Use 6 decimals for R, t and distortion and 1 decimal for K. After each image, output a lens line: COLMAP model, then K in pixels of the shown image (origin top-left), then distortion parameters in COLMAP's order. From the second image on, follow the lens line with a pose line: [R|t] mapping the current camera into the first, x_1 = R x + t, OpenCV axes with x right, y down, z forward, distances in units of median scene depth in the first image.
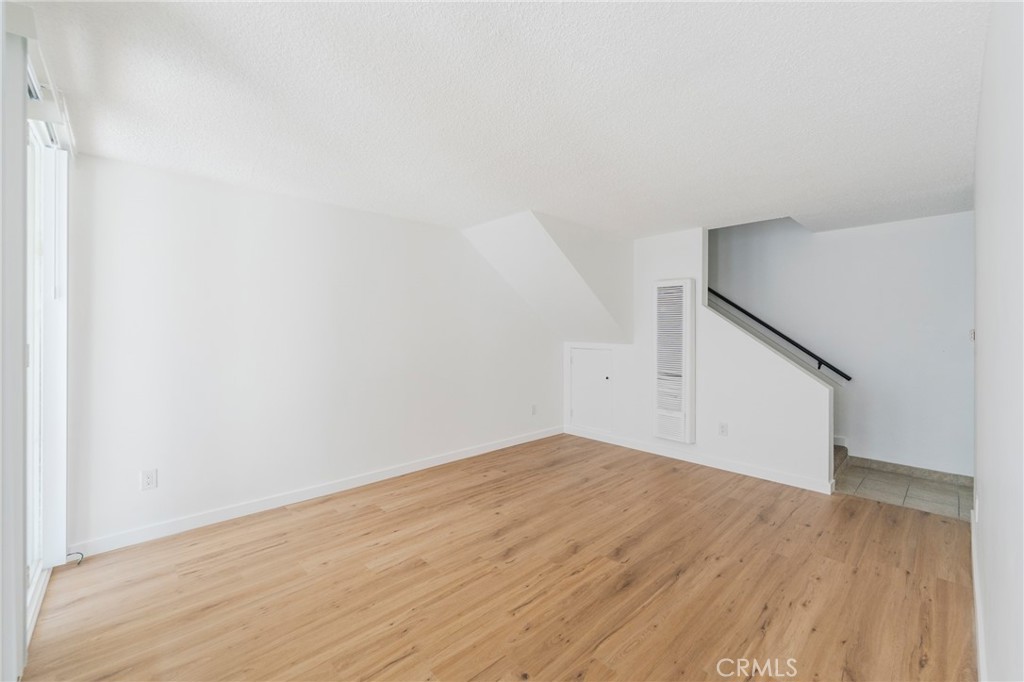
lens RADIAL K [[413.7, 0, 521.8], [0, 413.7, 331.2], [0, 0, 1]] dist [0.002396, -0.002545]
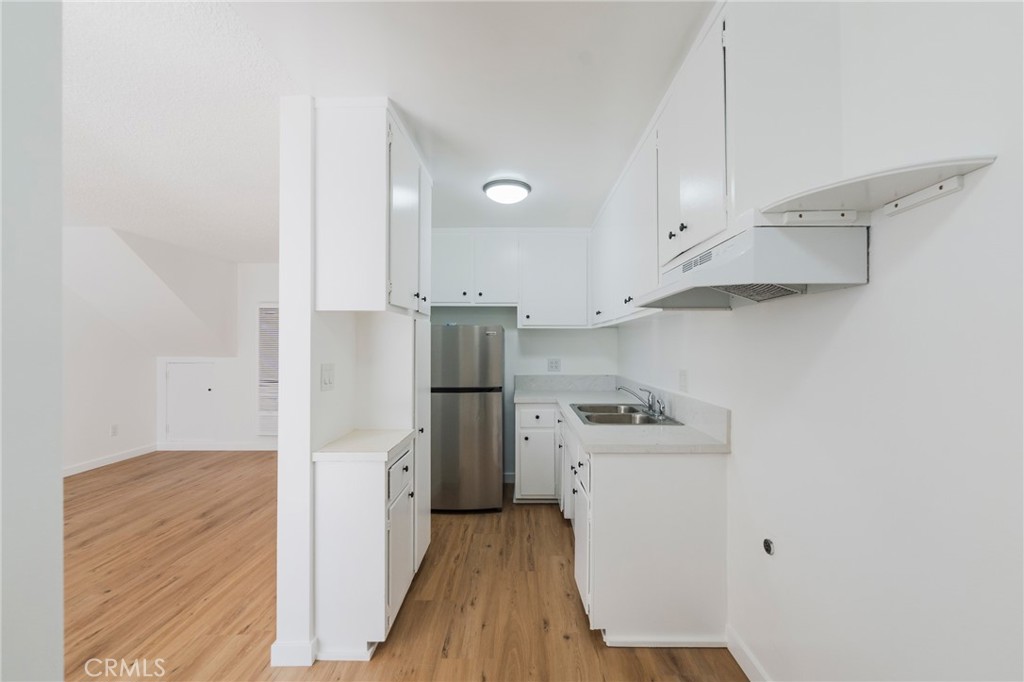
lens RADIAL K [[413.7, 0, 513.2], [0, 413.7, 343.3], [0, 0, 1]] dist [0.002396, -0.002545]
pose [[0.698152, -0.000478, 0.715950, -0.016841], [0.004166, 0.999986, -0.003395, -0.000186], [-0.715938, 0.005353, 0.698143, -0.459824]]
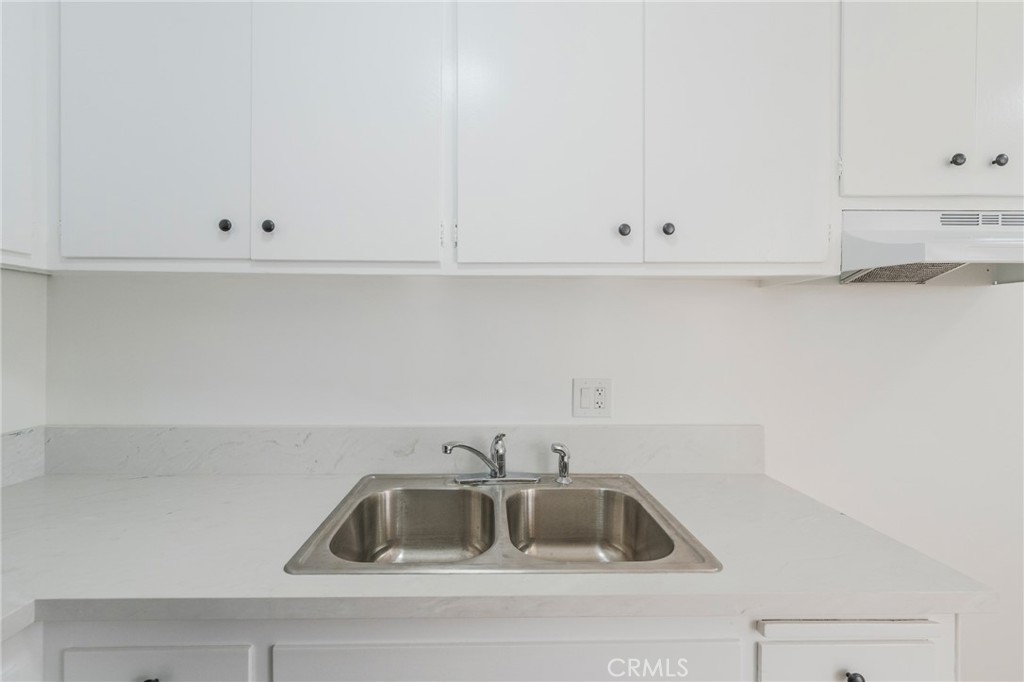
lens RADIAL K [[413.7, 0, 509.9], [0, 413.7, 335.5], [0, 0, 1]] dist [0.002396, -0.002545]
pose [[-0.745636, -0.007191, 0.666315, 0.482466], [-0.005928, 0.999974, 0.004158, 0.001820], [-0.666327, -0.000849, -0.745659, 0.165094]]
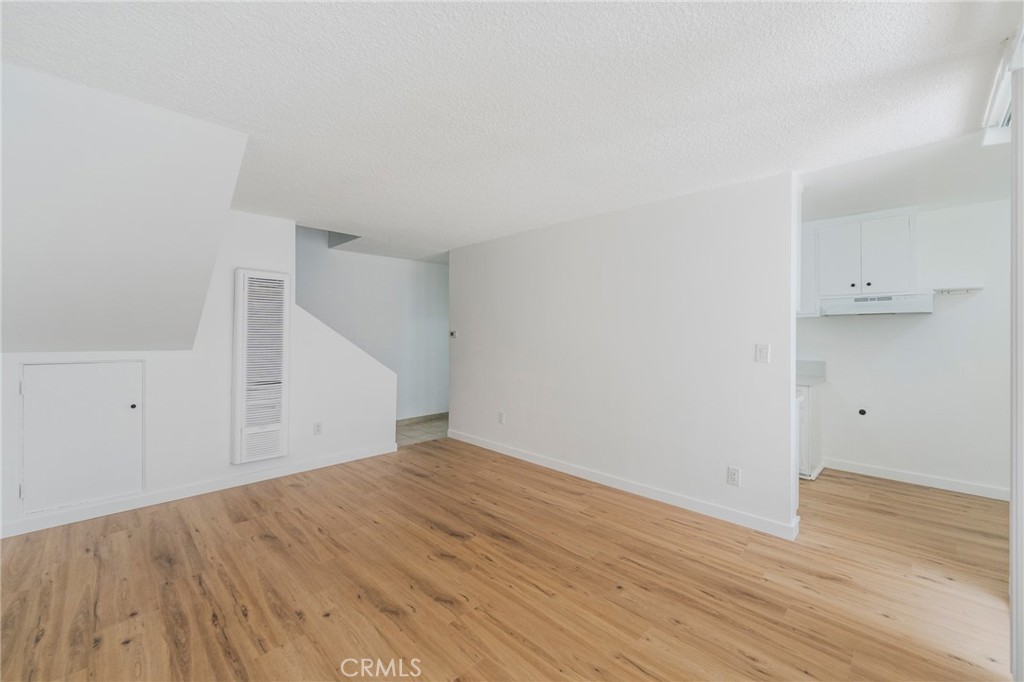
lens RADIAL K [[413.7, 0, 505.2], [0, 413.7, 333.5], [0, 0, 1]] dist [0.002396, -0.002545]
pose [[-0.008152, -0.004973, 0.999954, -0.632022], [-0.000721, 0.999987, 0.004968, -0.001183], [-0.999967, -0.000681, -0.008155, 0.654139]]
